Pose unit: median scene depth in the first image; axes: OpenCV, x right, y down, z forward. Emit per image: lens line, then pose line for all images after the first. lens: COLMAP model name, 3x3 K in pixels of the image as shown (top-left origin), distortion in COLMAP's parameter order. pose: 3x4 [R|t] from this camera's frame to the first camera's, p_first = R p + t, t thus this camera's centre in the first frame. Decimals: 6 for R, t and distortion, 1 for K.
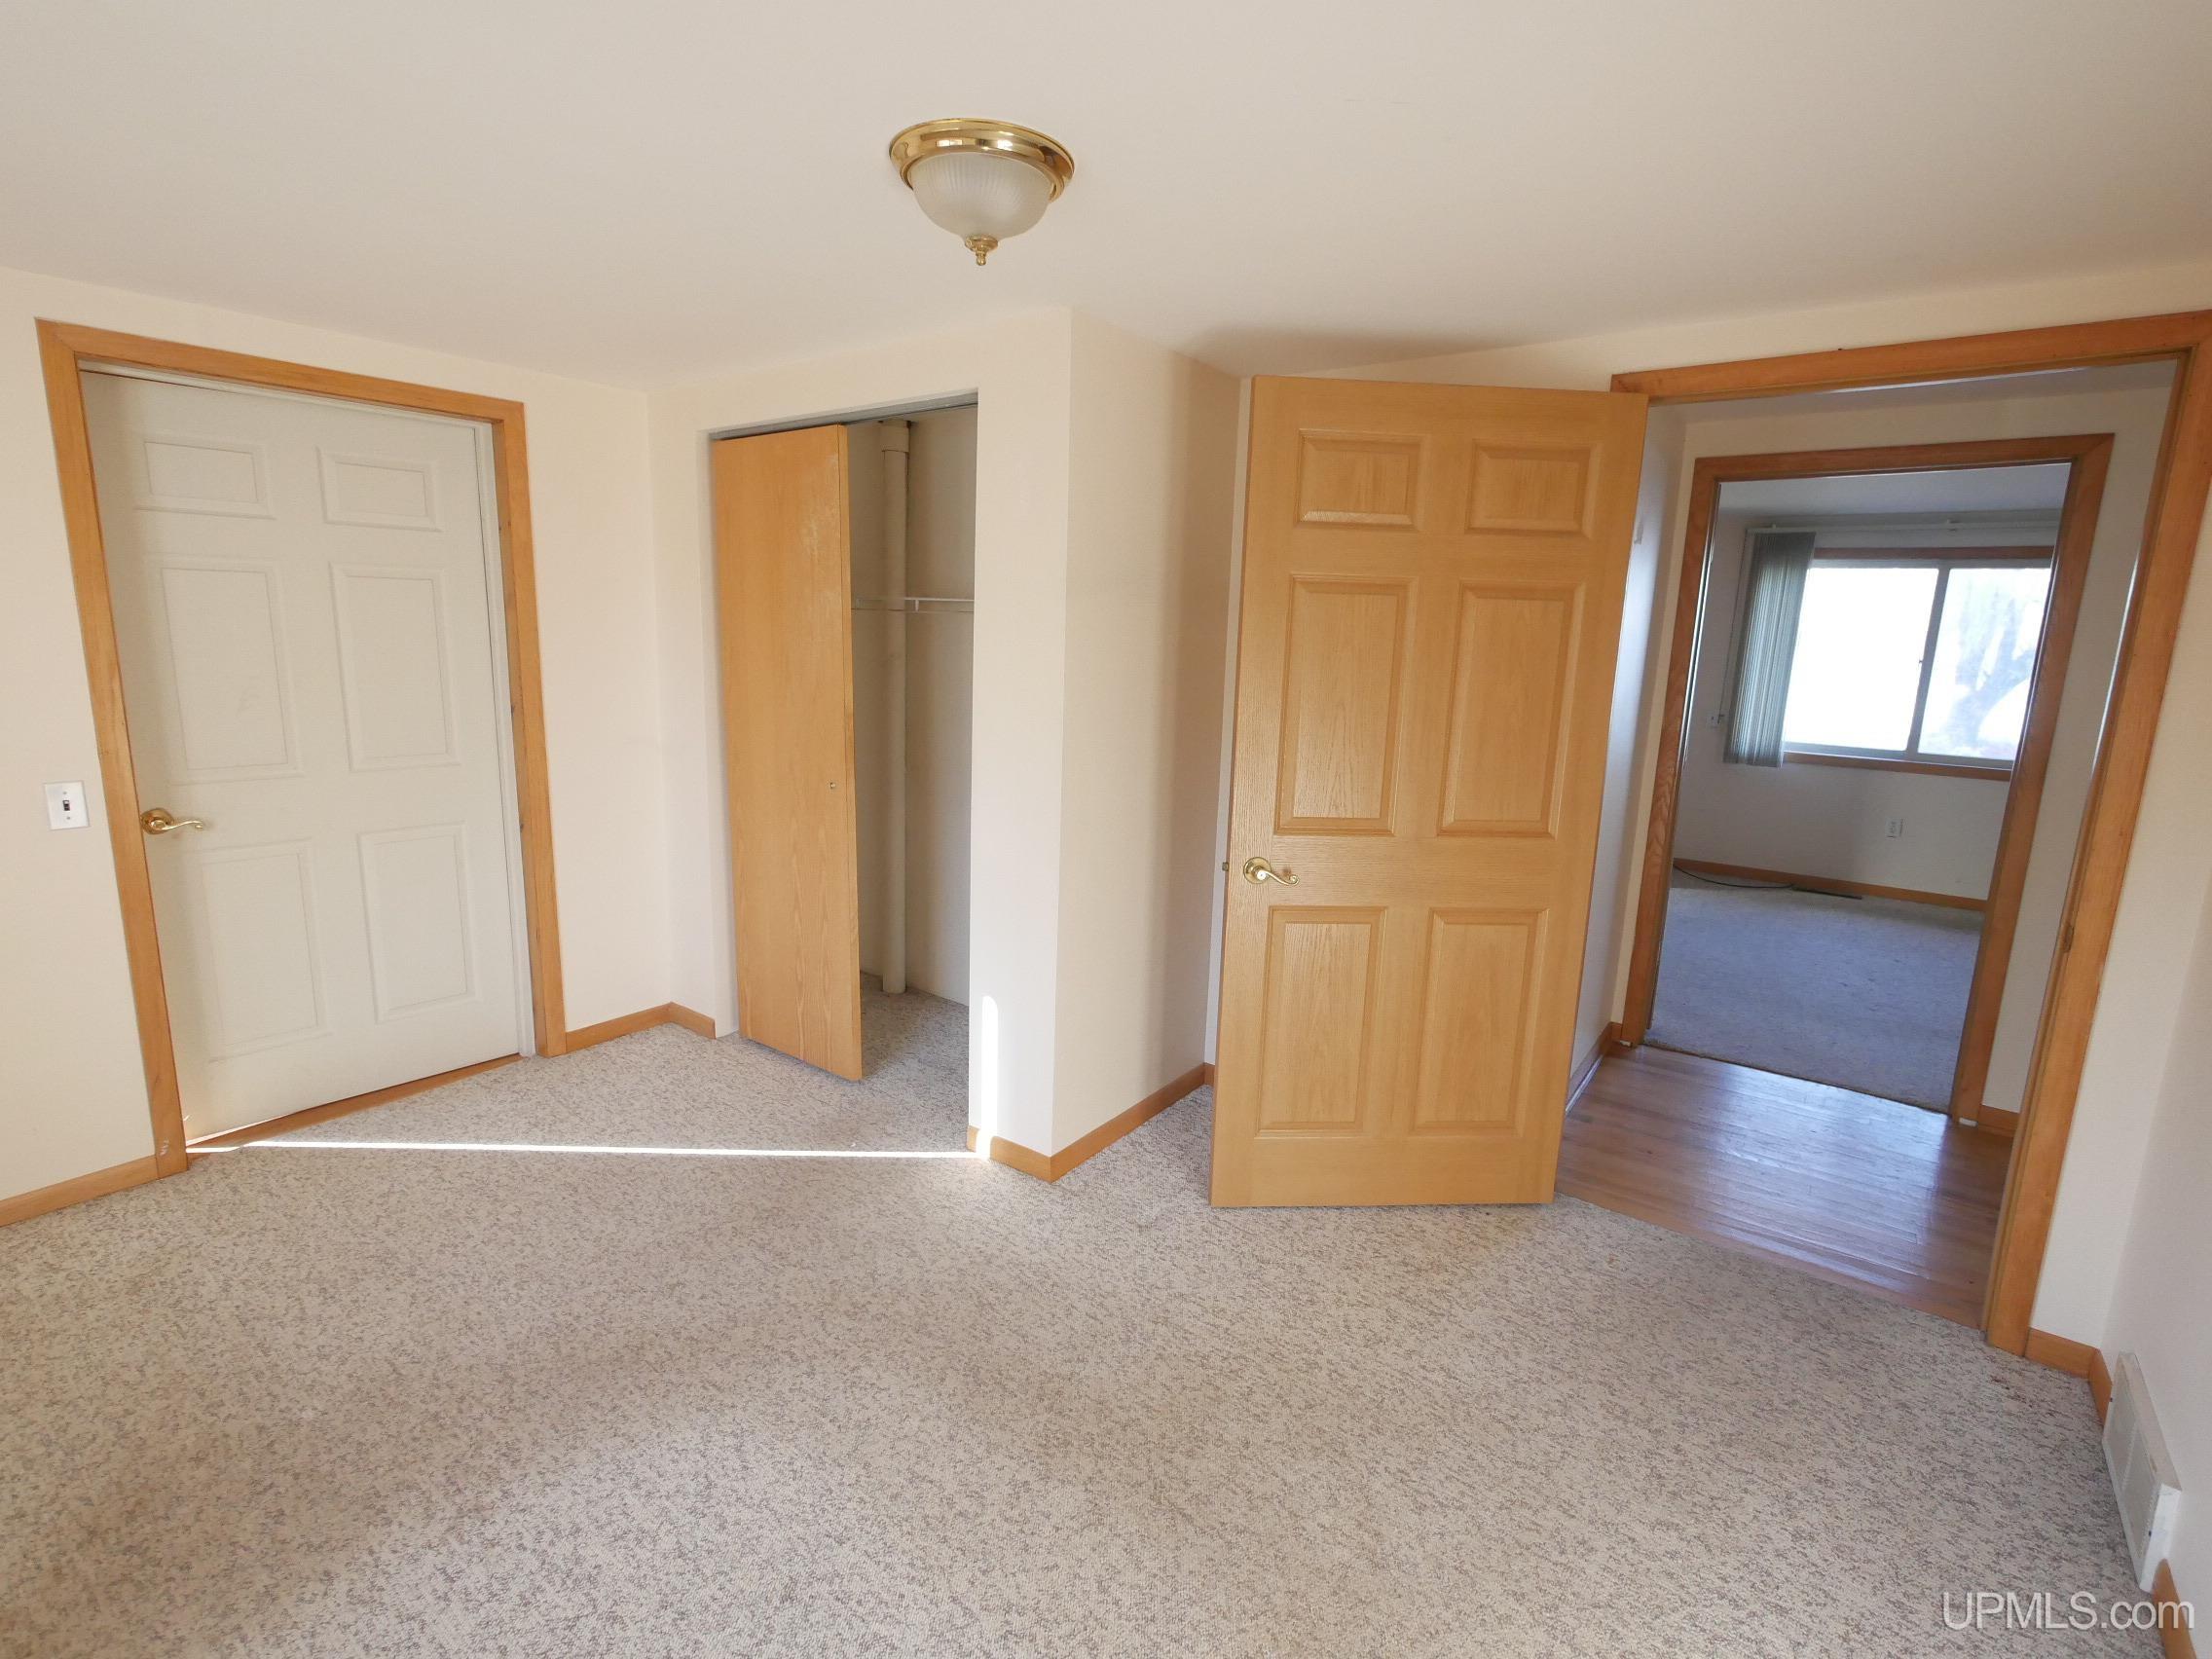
lens RADIAL K [[1040.4, 0, 1103.5], [0, 1040.4, 822.8], [0, 0, 1]] dist [-0.000643, -0.000172]
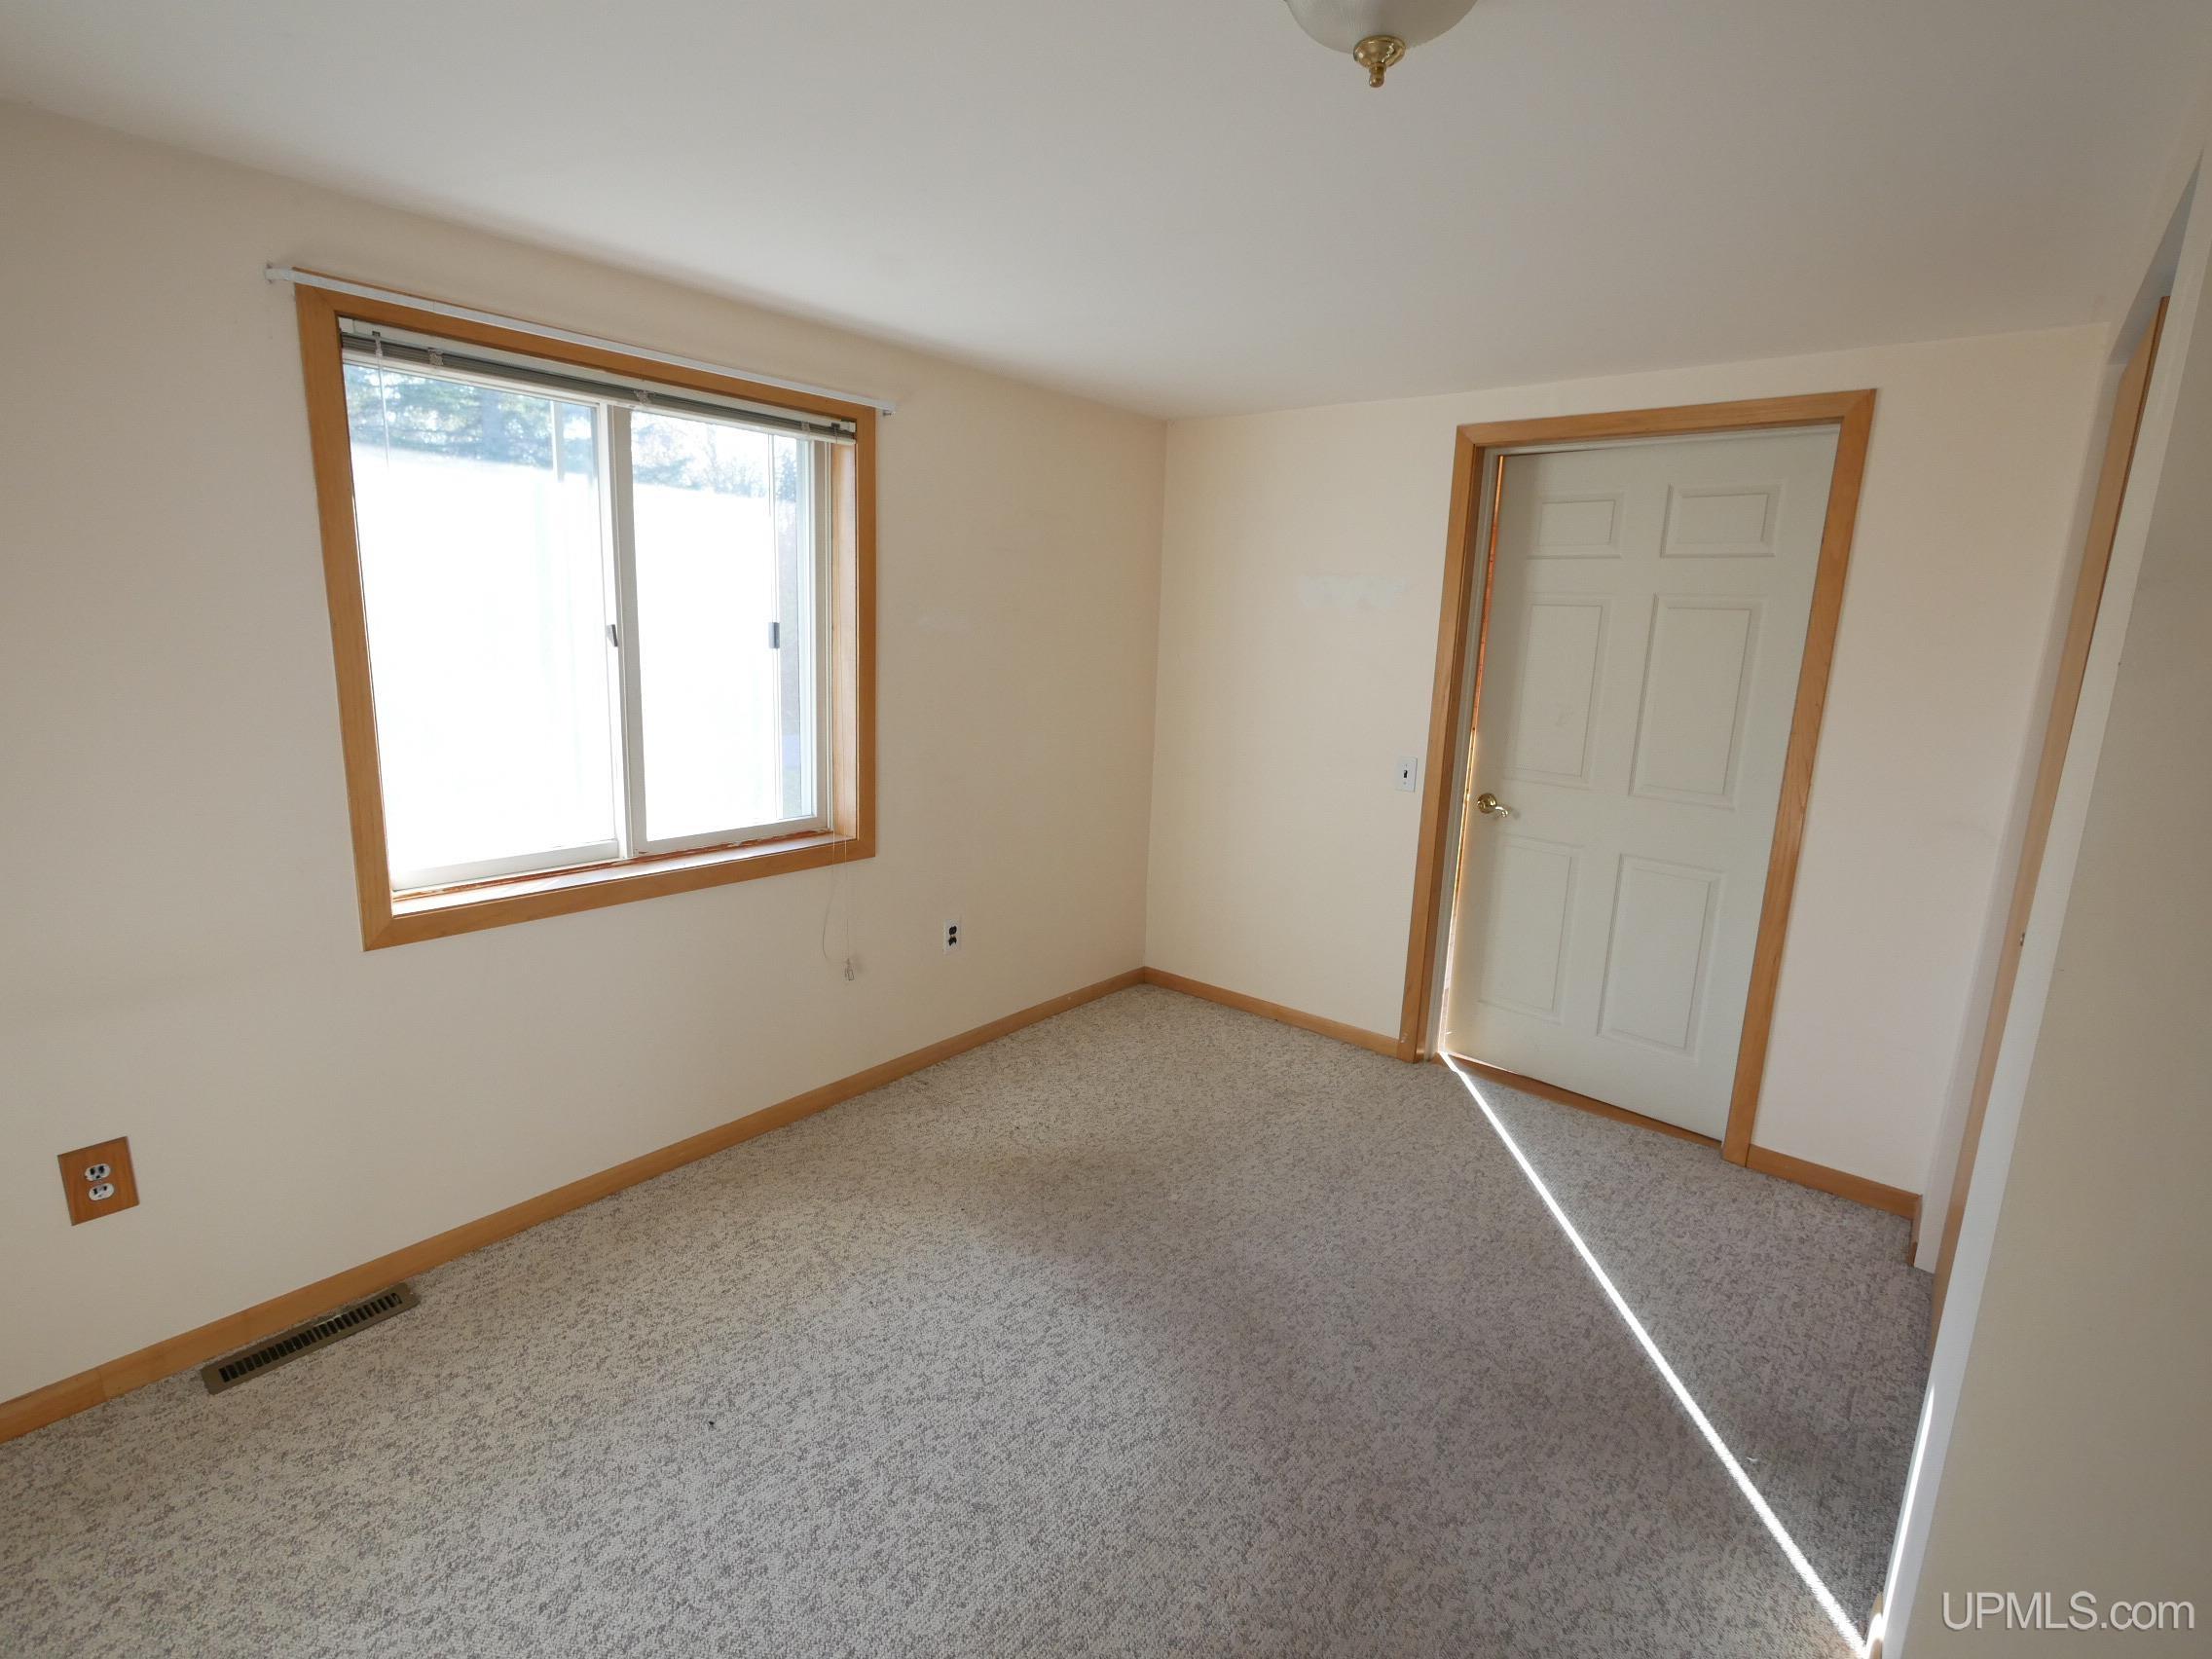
lens RADIAL K [[1040.4, 0, 1105.4], [0, 1040.4, 822.6], [0, 0, 1]] dist [-0.000643, -0.000172]
pose [[-0.054006, 0.166865, -0.984500, 0.401655], [-0.225616, 0.958403, 0.174818, -0.103756], [0.972718, 0.231560, -0.014112, 0.610375]]
